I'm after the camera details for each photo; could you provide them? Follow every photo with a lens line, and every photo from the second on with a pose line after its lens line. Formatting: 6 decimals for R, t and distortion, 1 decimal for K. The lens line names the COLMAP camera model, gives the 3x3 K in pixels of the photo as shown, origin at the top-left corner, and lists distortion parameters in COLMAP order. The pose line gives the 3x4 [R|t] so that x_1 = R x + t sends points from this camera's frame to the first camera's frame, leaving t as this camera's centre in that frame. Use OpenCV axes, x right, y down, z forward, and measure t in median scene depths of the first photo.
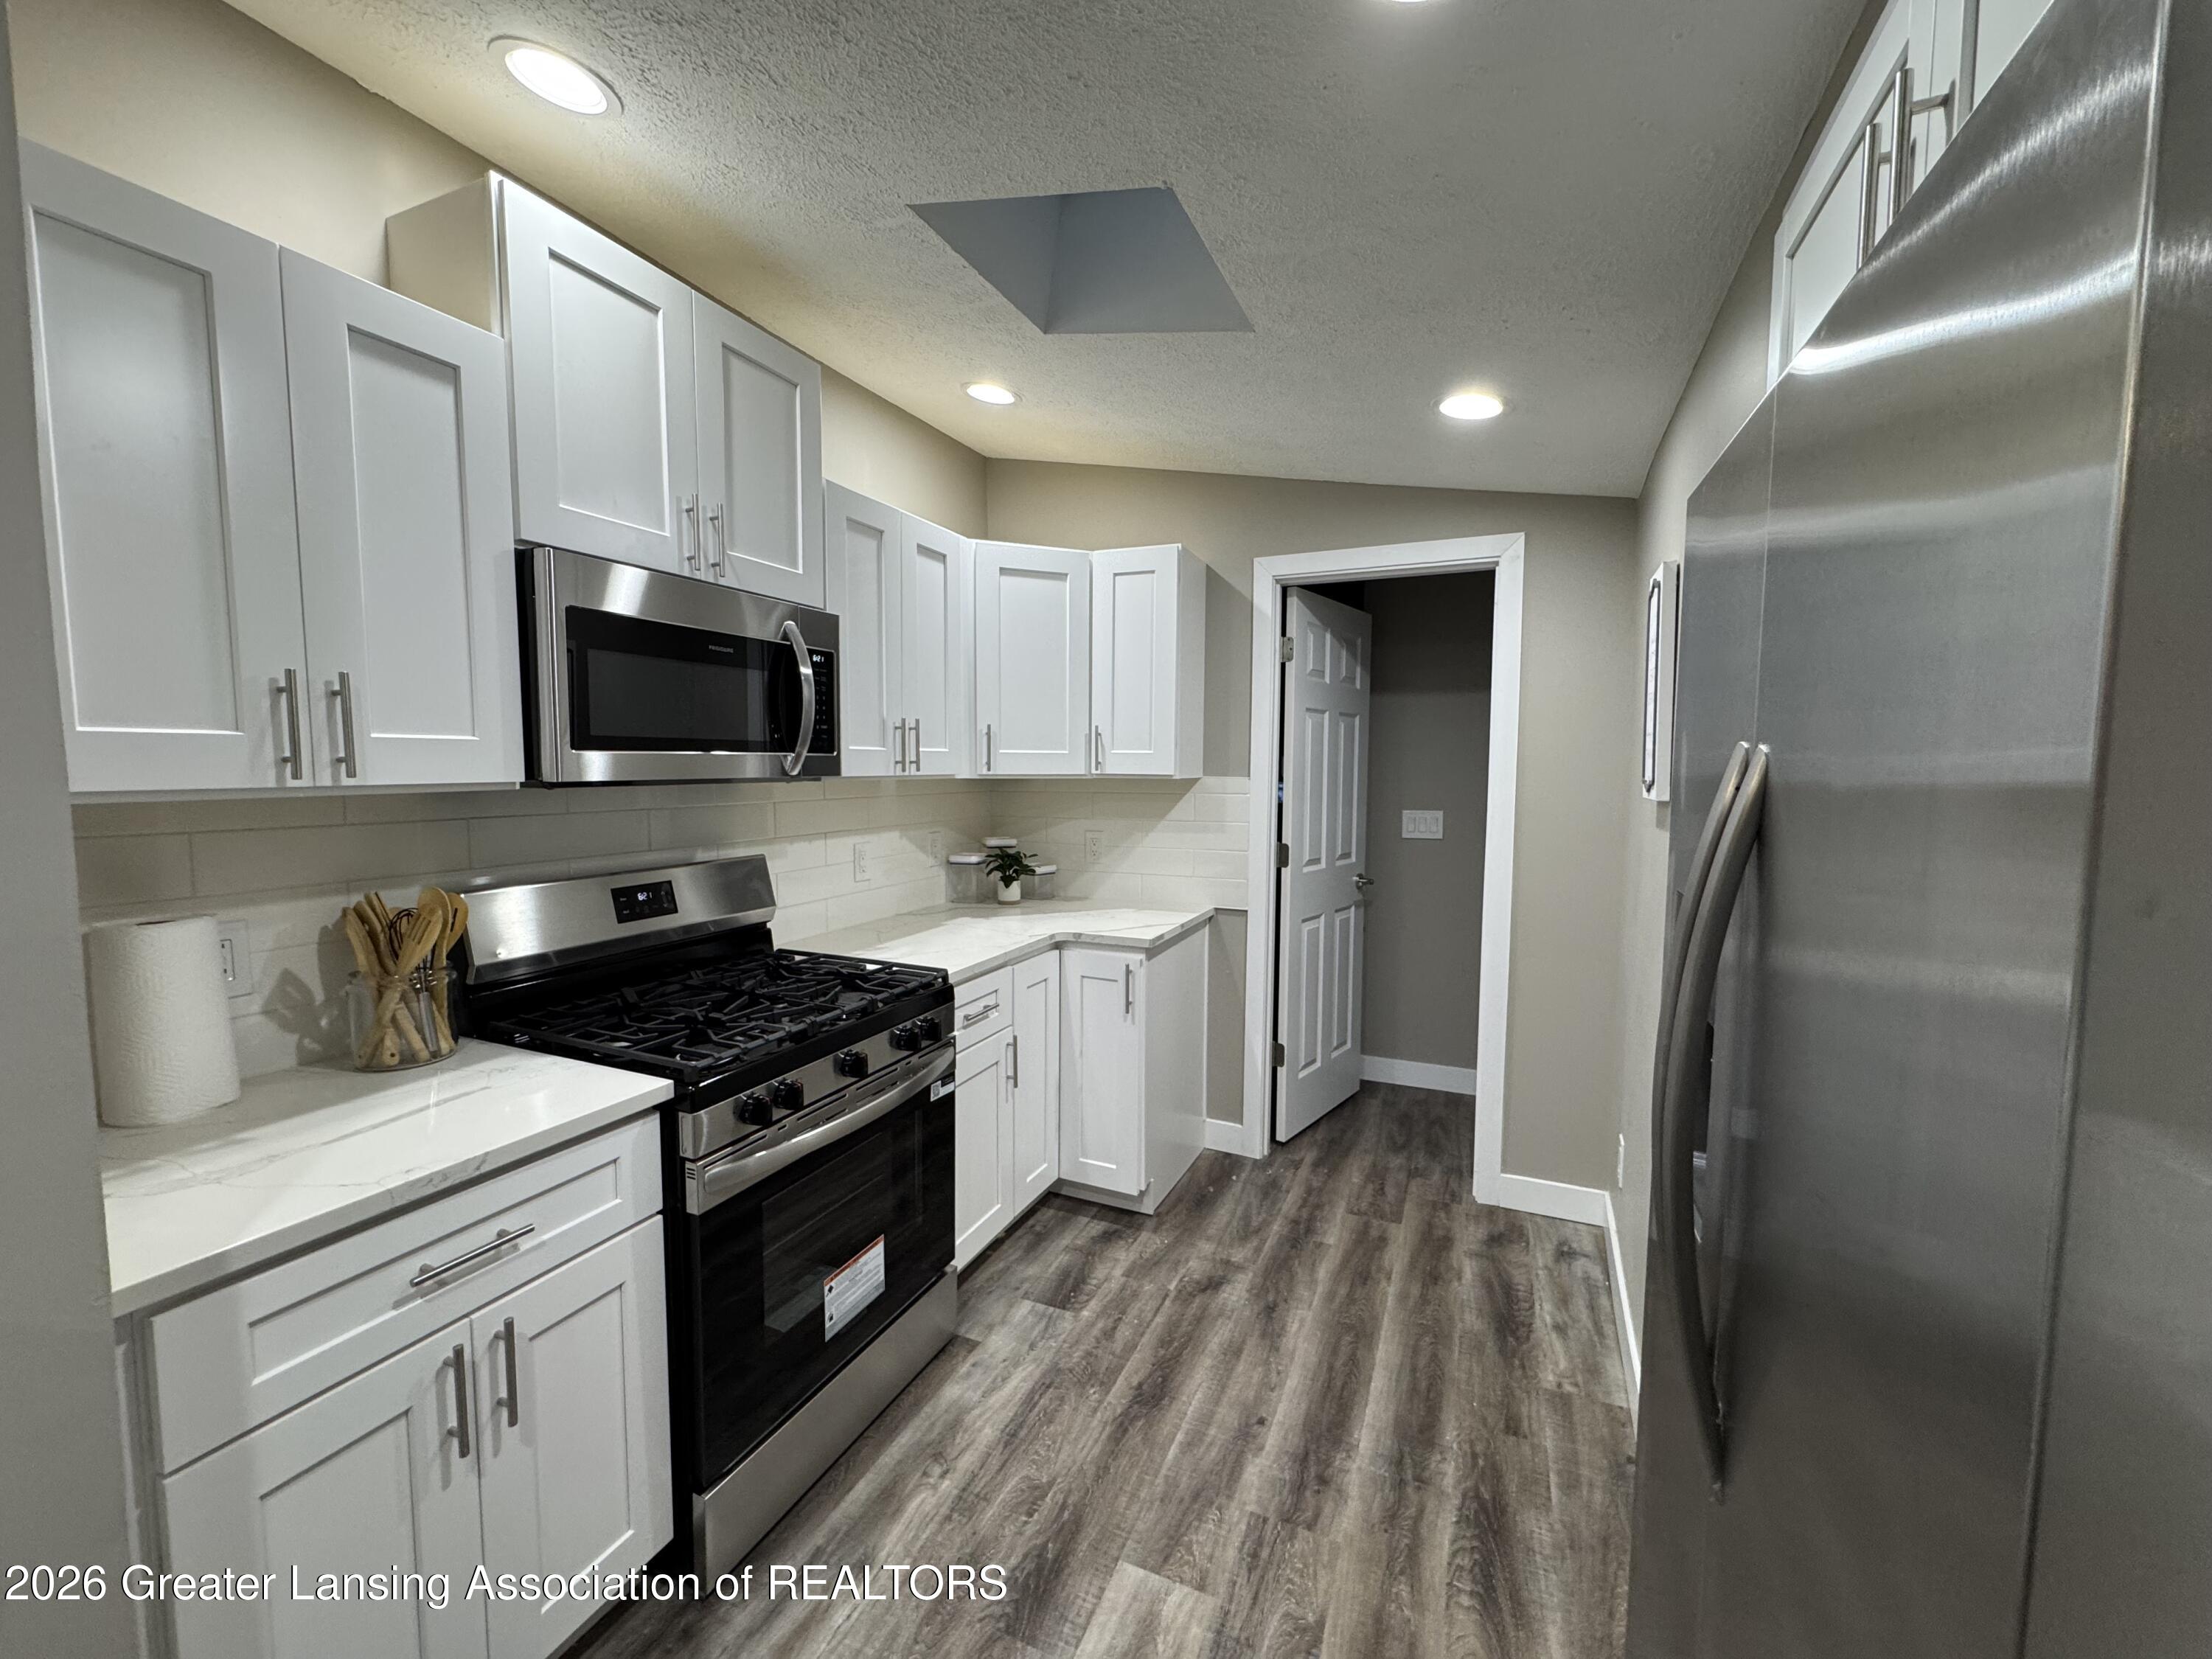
lens RADIAL K [[880.5, 0, 1114.8], [0, 880.5, 820.1], [0, 0, 1]] dist [-0.003228, -0.000425]
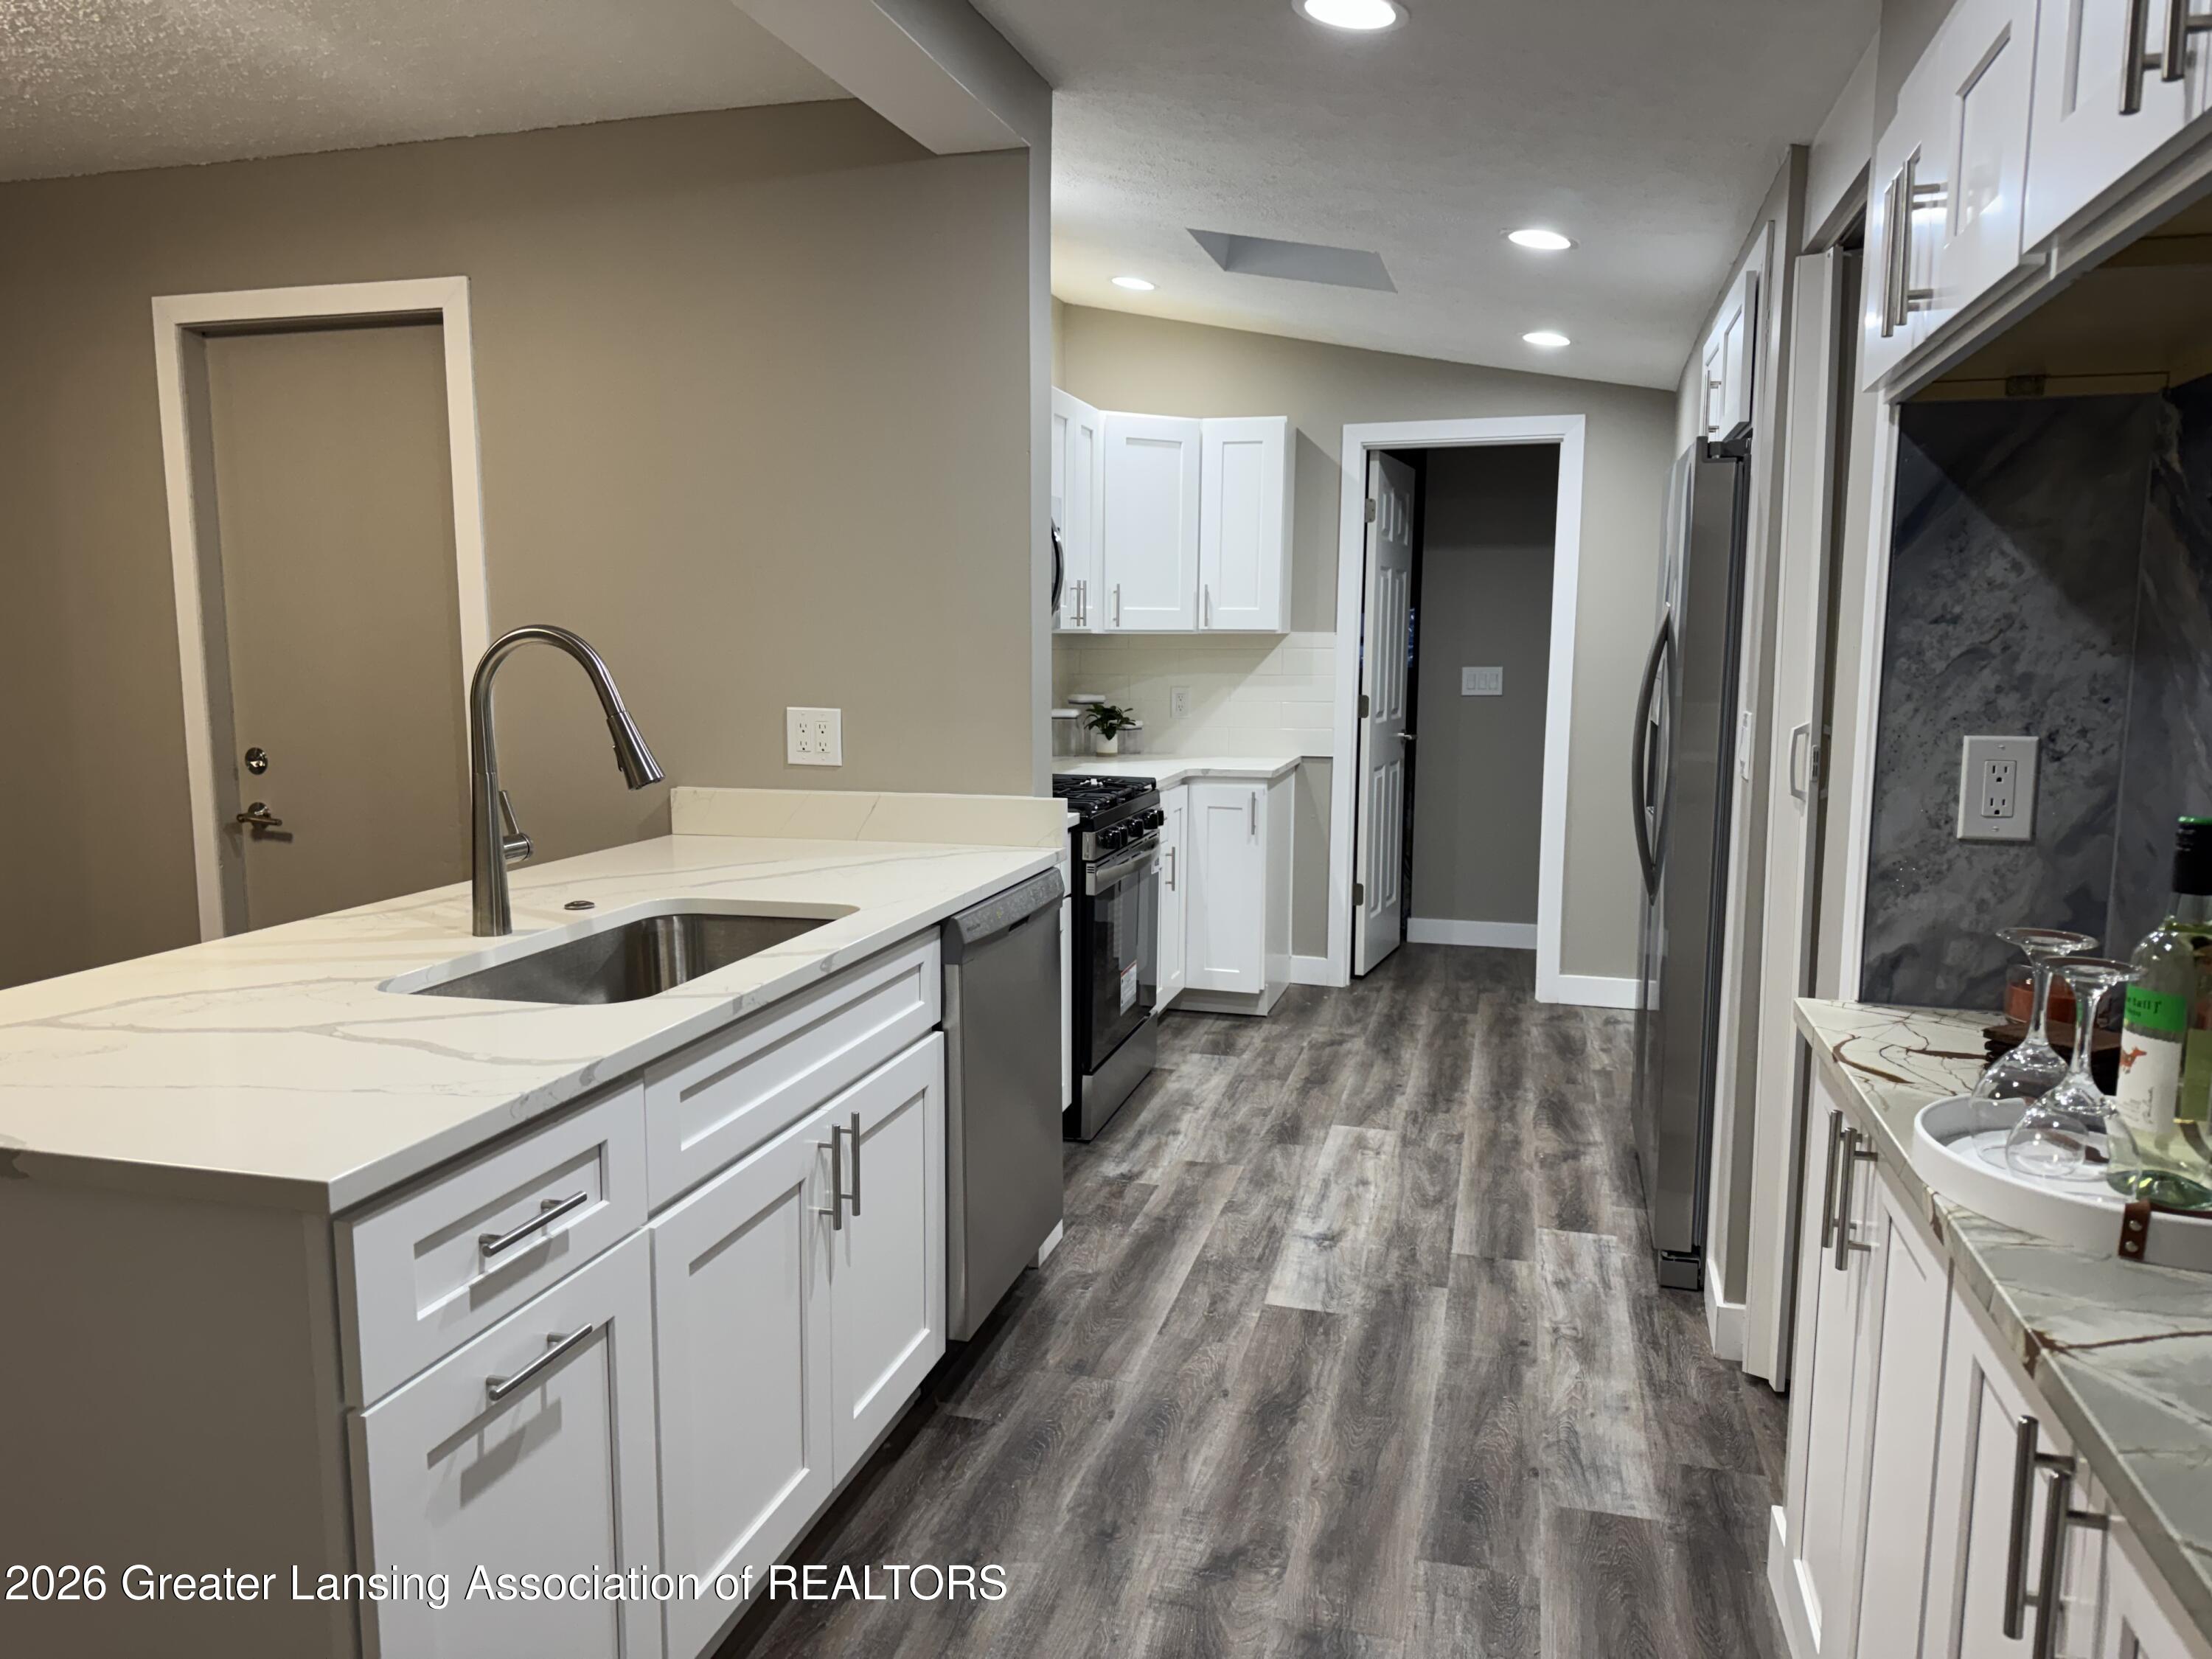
lens RADIAL K [[1550.5, 0, 1095.4], [0, 1550.5, 836.2], [0, 0, 1]] dist [0.105562, -0.156005]
pose [[0.990701, -0.021654, 0.134324, -0.451247], [0.012653, 0.997639, 0.067504, 0.077185], [-0.135468, -0.065177, 0.988636, -0.968296]]
